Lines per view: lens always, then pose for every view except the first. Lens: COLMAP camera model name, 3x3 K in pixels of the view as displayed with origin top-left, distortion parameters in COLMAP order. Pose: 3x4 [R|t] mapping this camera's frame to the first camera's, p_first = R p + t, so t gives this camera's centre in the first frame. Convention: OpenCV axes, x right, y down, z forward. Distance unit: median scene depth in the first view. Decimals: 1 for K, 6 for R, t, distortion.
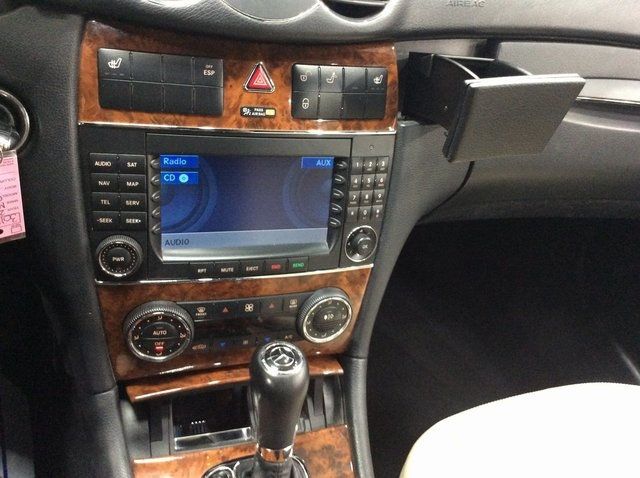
lens RADIAL K [[583.7, 0, 323.6], [0, 583.7, 240.7], [0, 0, 1]] dist [0.116613, -0.226923]
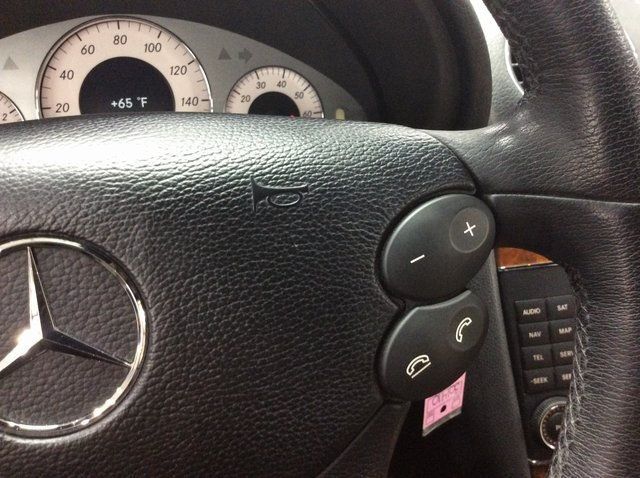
lens RADIAL K [[583.7, 0, 323.6], [0, 583.7, 240.7], [0, 0, 1]] dist [0.116613, -0.226923]
pose [[0.971171, -0.192568, -0.140515, -0.486821], [0.140254, 0.938203, -0.316391, 0.001802], [0.192758, 0.287562, 0.938164, 0.100954]]
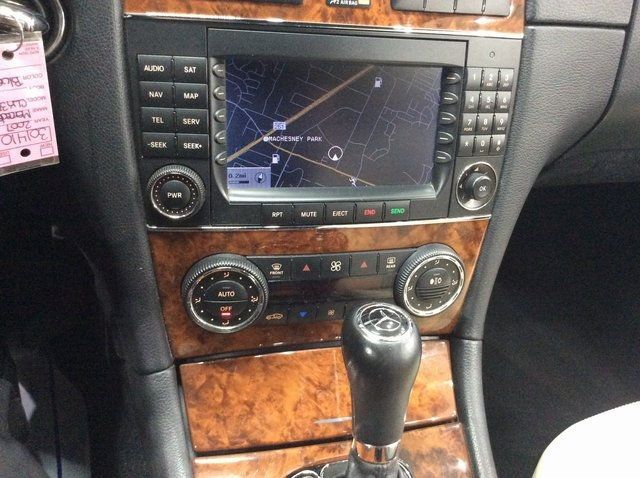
lens RADIAL K [[583.7, 0, 323.6], [0, 583.7, 240.7], [0, 0, 1]] dist [0.116613, -0.226923]
pose [[0.994766, -0.017720, -0.100635, -0.069605], [0.013223, 0.998891, -0.045178, 0.125939], [0.101324, 0.043611, 0.993897, 0.235025]]
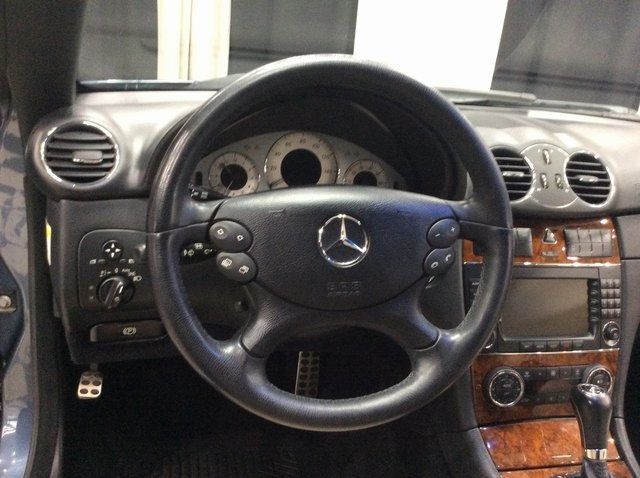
lens RADIAL K [[583.7, 0, 323.6], [0, 583.7, 240.7], [0, 0, 1]] dist [0.116613, -0.226923]
pose [[0.990889, -0.088713, -0.101341, -0.606324], [0.042871, 0.921044, -0.387092, 0.417928], [0.127679, 0.379220, 0.916455, -0.783926]]
